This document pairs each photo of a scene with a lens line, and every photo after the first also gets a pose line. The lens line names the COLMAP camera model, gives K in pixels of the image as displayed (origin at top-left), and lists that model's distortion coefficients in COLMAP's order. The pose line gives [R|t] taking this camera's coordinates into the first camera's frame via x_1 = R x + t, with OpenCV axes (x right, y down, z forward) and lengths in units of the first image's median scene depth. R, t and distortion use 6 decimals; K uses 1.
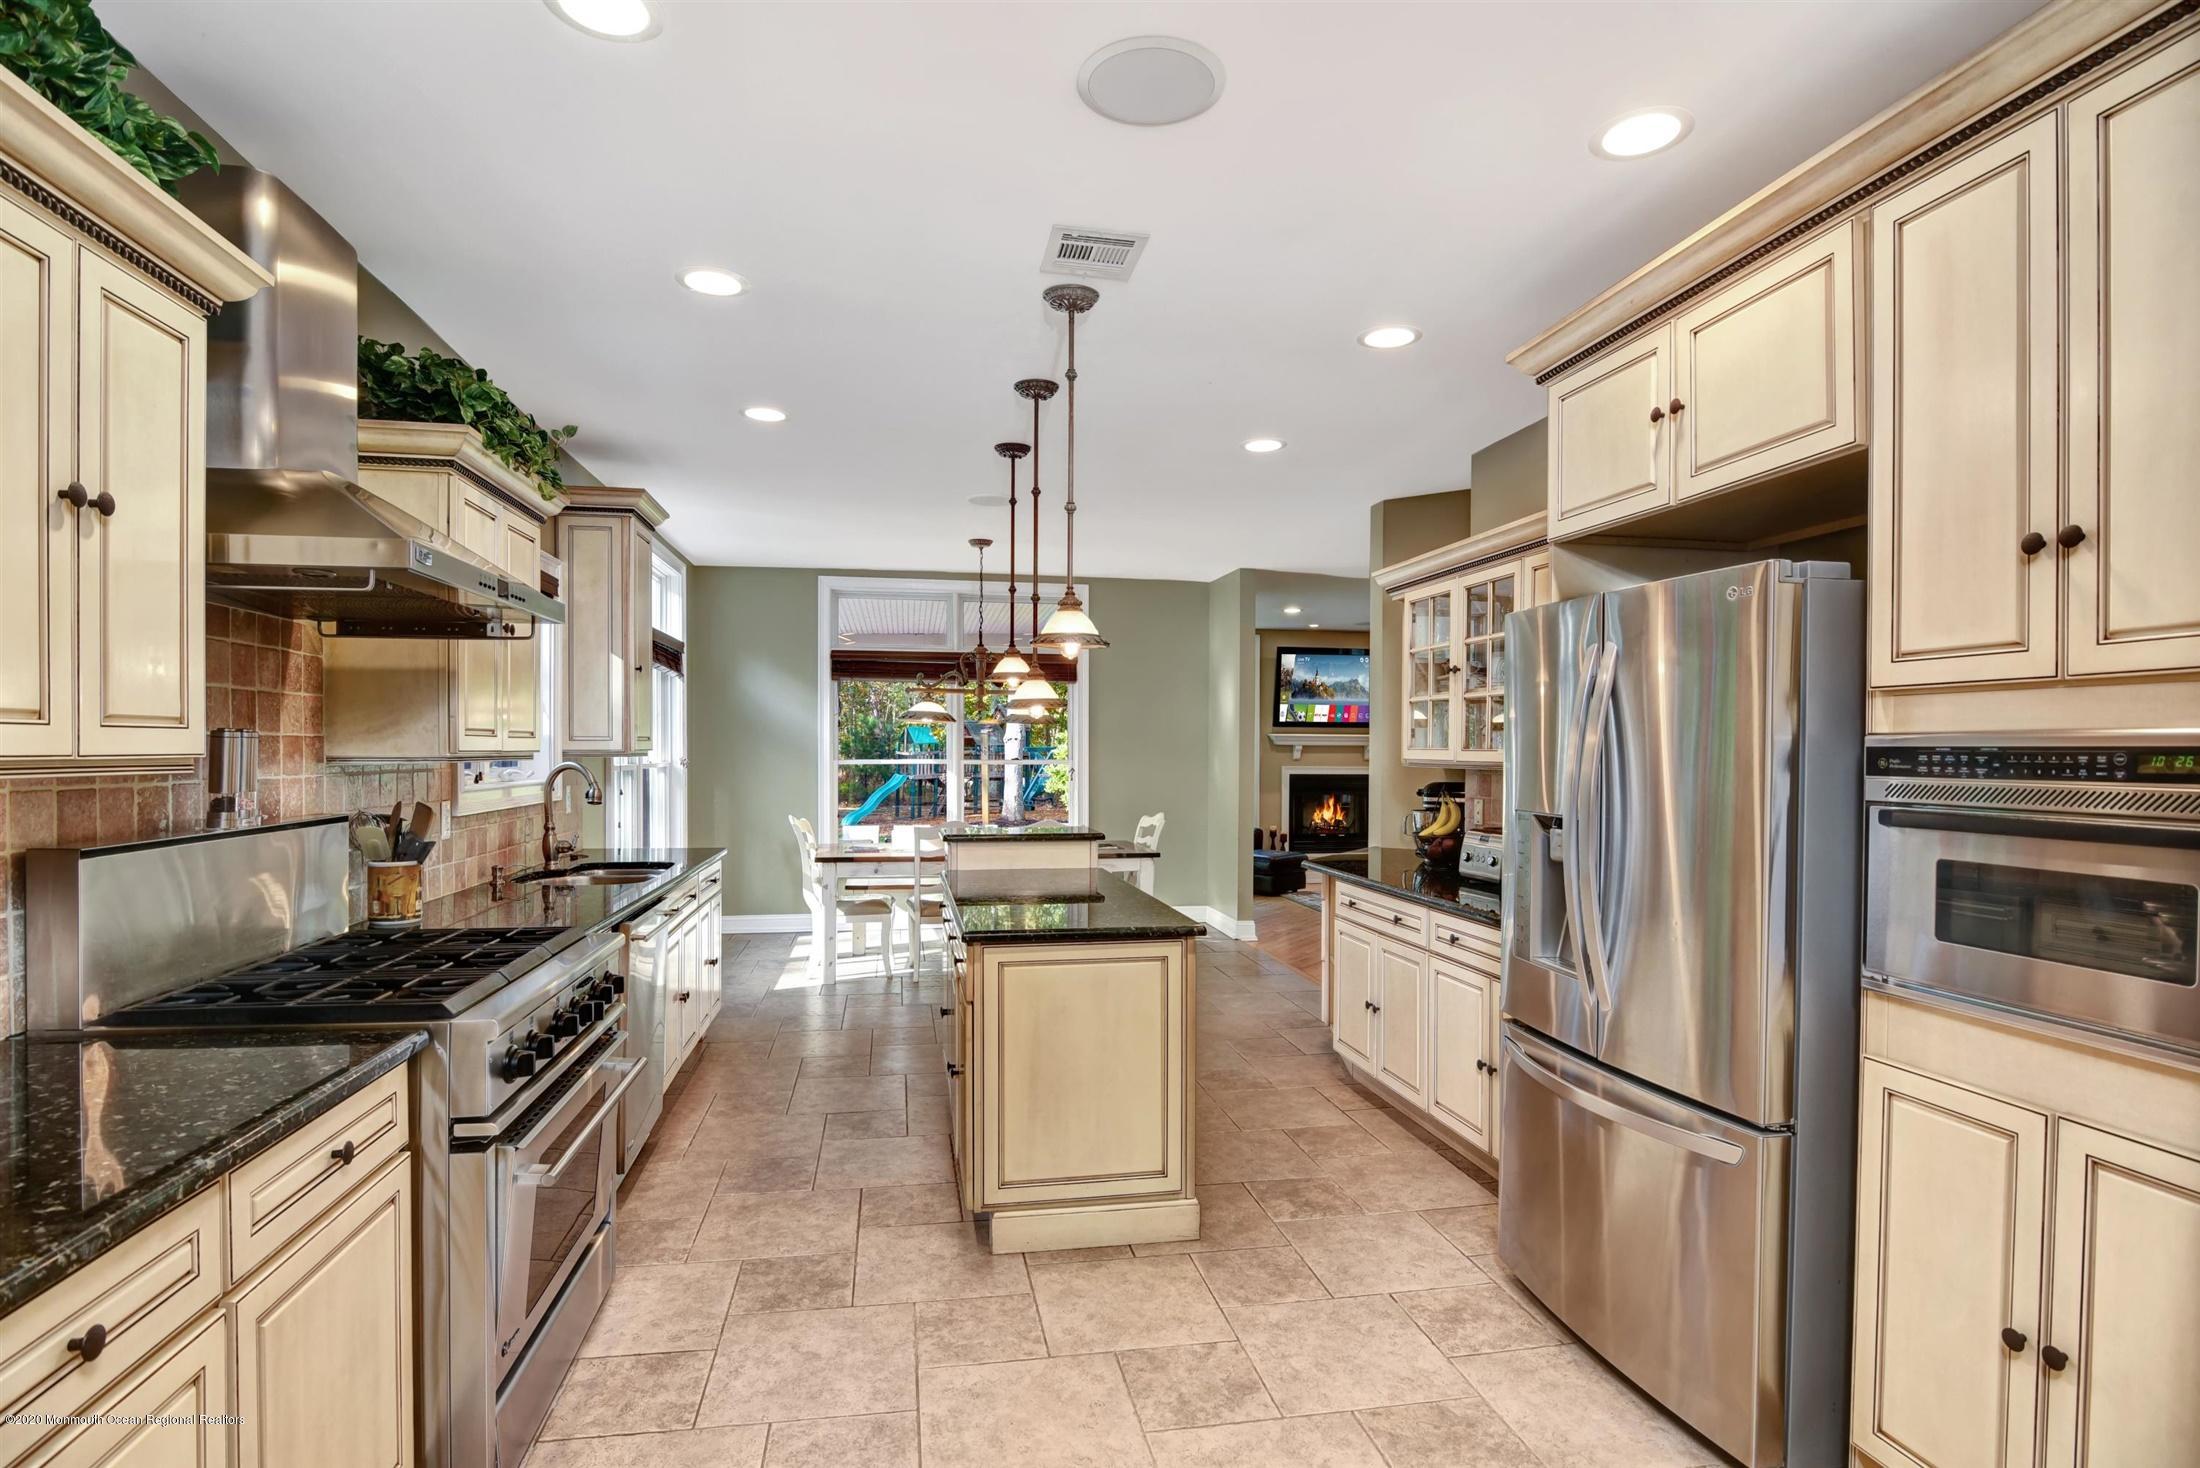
lens RADIAL K [[1090.4, 0, 1086.8], [0, 1090.4, 752.3], [0, 0, 1]] dist [-0.011855, -0.000791]
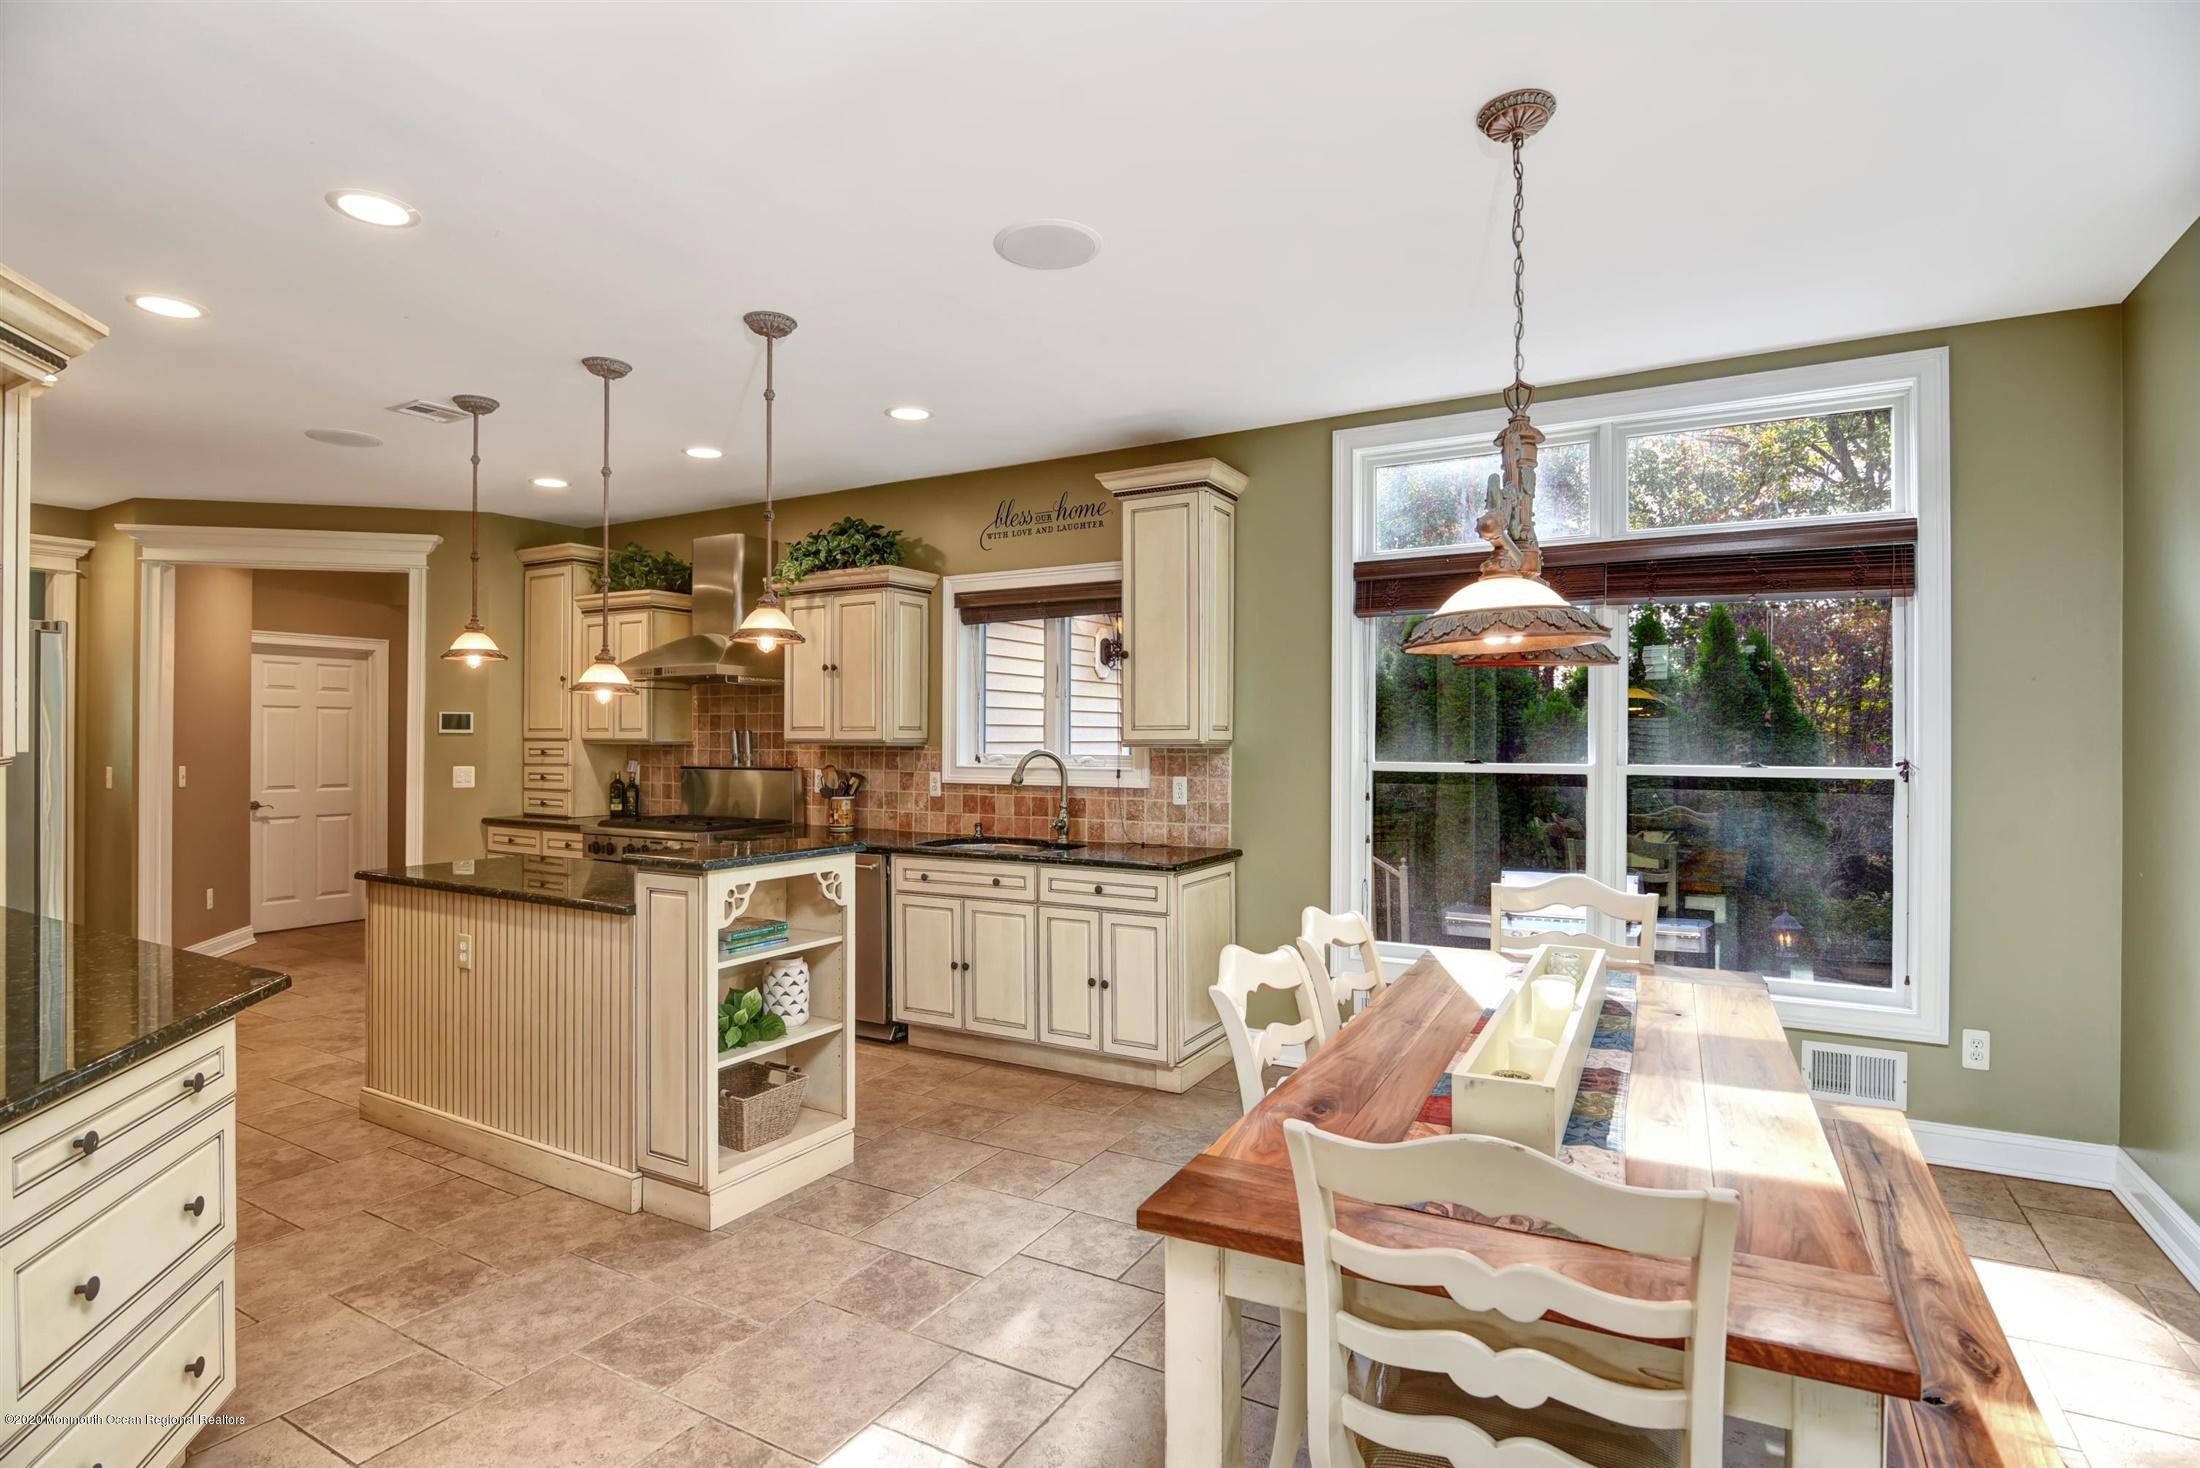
lens RADIAL K [[1081.9, 0, 1091.7], [0, 1081.9, 735.1], [0, 0, 1]] dist [-0.012679, 0.000688]
pose [[-0.644302, -0.013156, -0.764658, 0.532288], [-0.010473, 0.999910, -0.008379, 0.002594], [0.764700, 0.002609, -0.644382, 2.524215]]
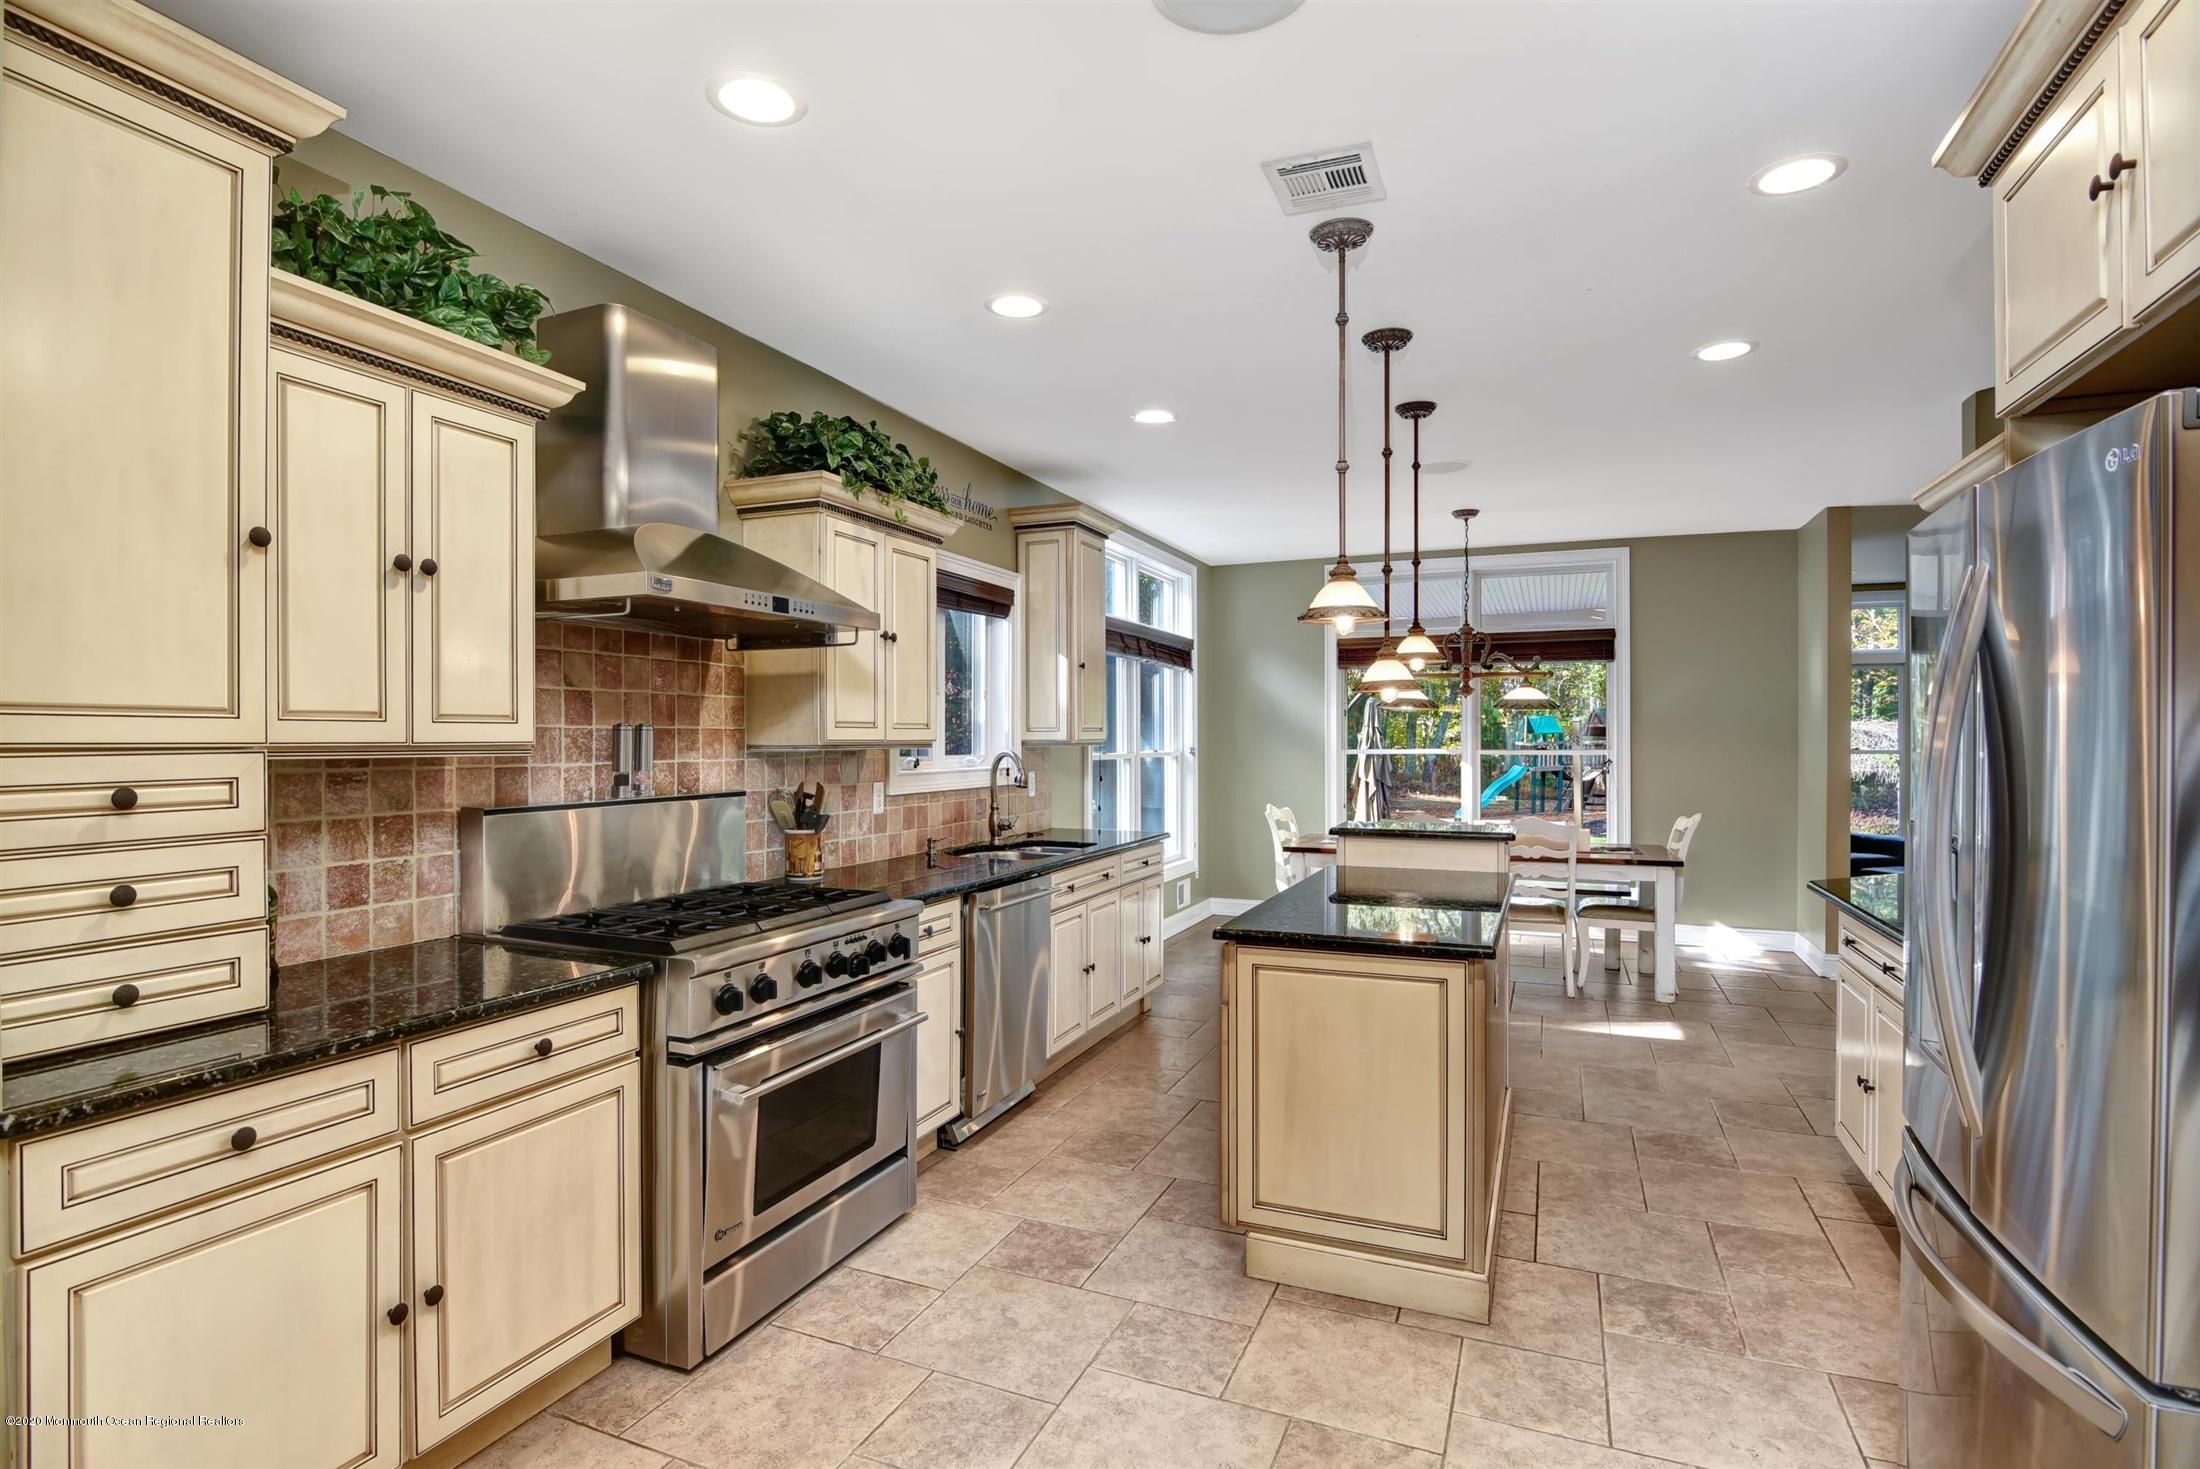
lens RADIAL K [[1081.9, 0, 1091.7], [0, 1081.9, 735.6], [0, 0, 1]] dist [-0.012679, 0.000688]
pose [[0.836832, -0.006311, -0.547423, 0.312139], [0.002436, 0.999967, -0.007804, 0.003640], [0.547454, 0.005197, 0.836820, 0.148078]]
